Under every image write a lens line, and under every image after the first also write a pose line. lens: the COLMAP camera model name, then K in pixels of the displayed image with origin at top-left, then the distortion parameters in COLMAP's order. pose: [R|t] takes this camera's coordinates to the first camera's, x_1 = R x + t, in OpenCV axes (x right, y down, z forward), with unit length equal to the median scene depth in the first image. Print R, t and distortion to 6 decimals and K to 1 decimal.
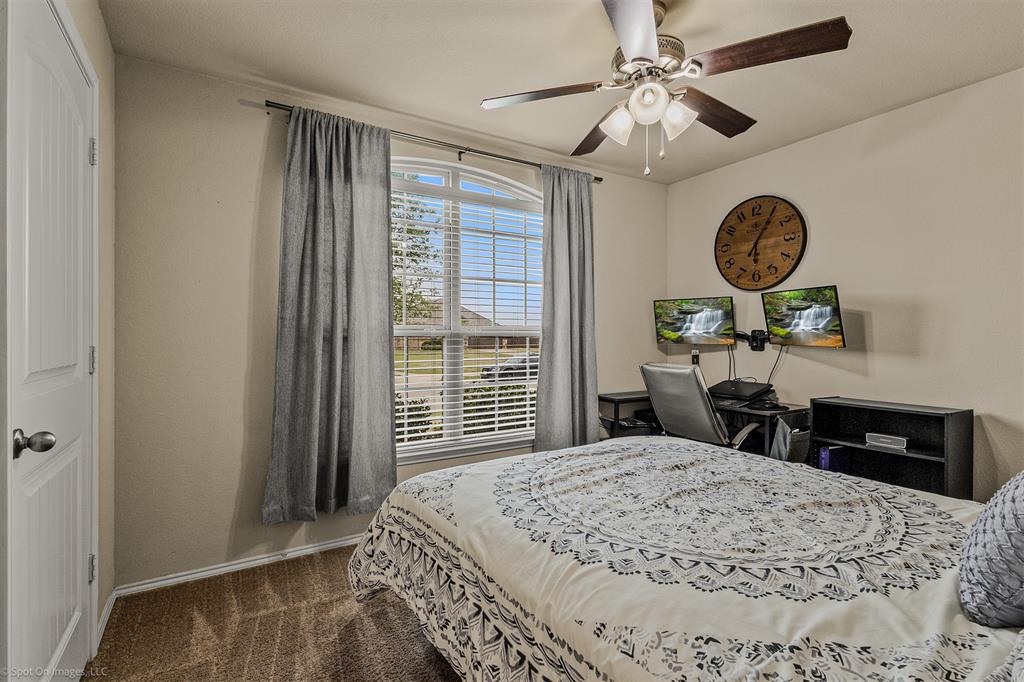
lens RADIAL K [[486.8, 0, 512.4], [0, 486.8, 337.7], [0, 0, 1]] dist [0.006527, 0.000427]
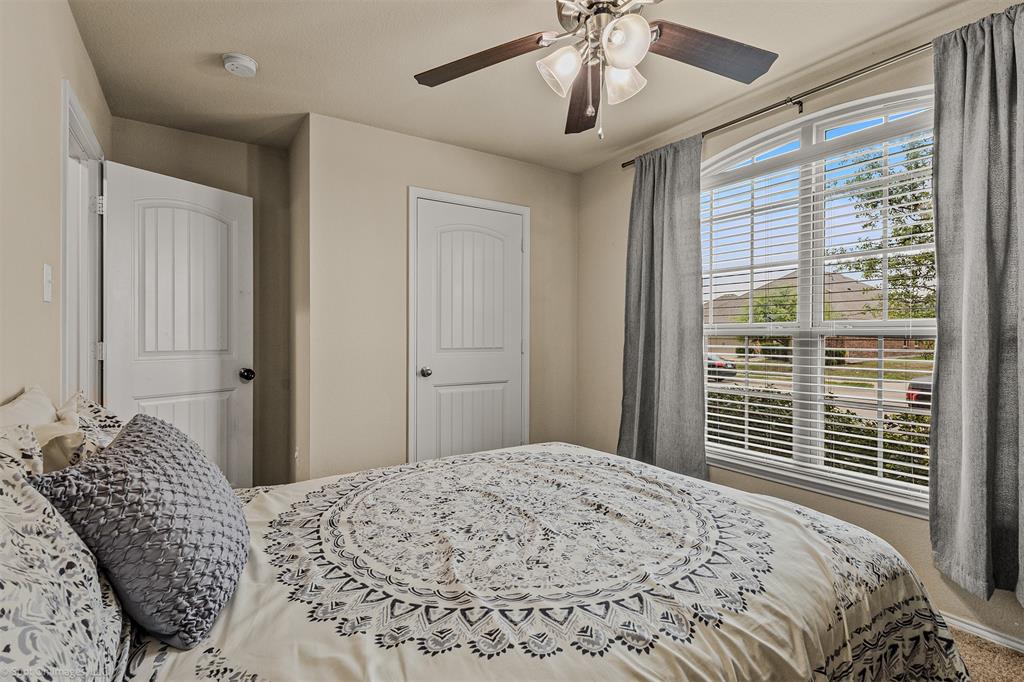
lens RADIAL K [[486.8, 0, 510.6], [0, 486.8, 338.6], [0, 0, 1]] dist [0.006527, 0.000427]
pose [[0.018386, 0.010045, -0.999781, 0.681527], [0.002234, 0.999947, 0.010087, -0.007152], [0.999828, -0.002419, 0.018363, 0.518228]]
